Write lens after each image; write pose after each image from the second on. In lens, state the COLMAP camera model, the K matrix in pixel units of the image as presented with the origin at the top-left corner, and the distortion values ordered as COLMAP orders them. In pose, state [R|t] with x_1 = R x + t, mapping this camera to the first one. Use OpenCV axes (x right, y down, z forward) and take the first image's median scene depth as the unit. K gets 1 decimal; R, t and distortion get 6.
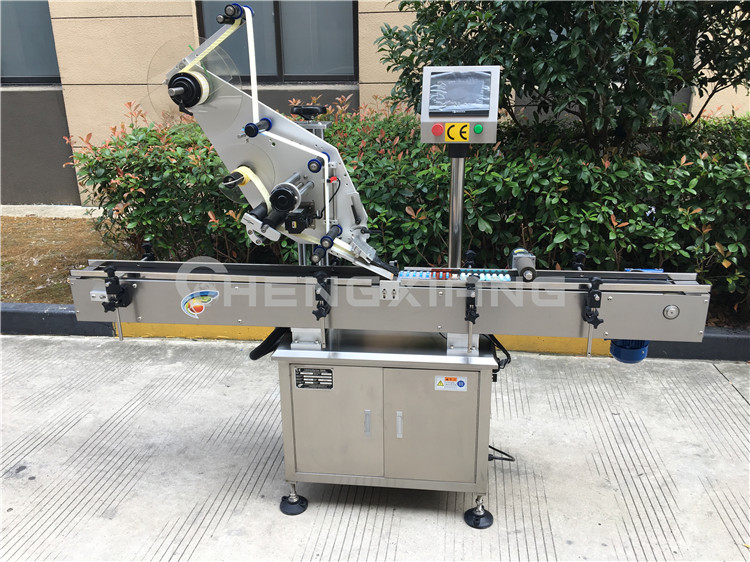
lens RADIAL K [[634.0, 0, 371.2], [0, 634.0, 280.9], [0, 0, 1]] dist [0.084335, -0.118228]
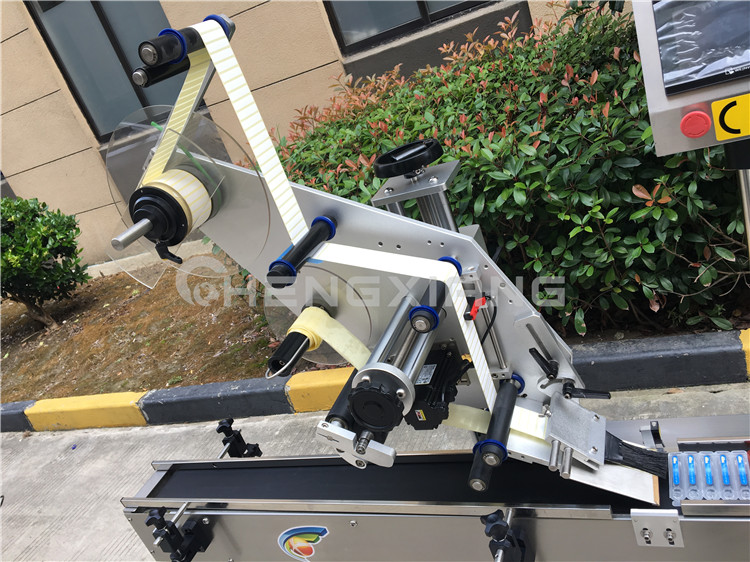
lens RADIAL K [[634.0, 0, 371.2], [0, 634.0, 280.9], [0, 0, 1]] dist [0.084335, -0.118228]
pose [[0.916734, -0.195436, -0.348429, 0.020868], [0.235433, 0.968917, 0.075966, -0.136425], [0.322753, -0.151673, 0.934252, 0.312637]]
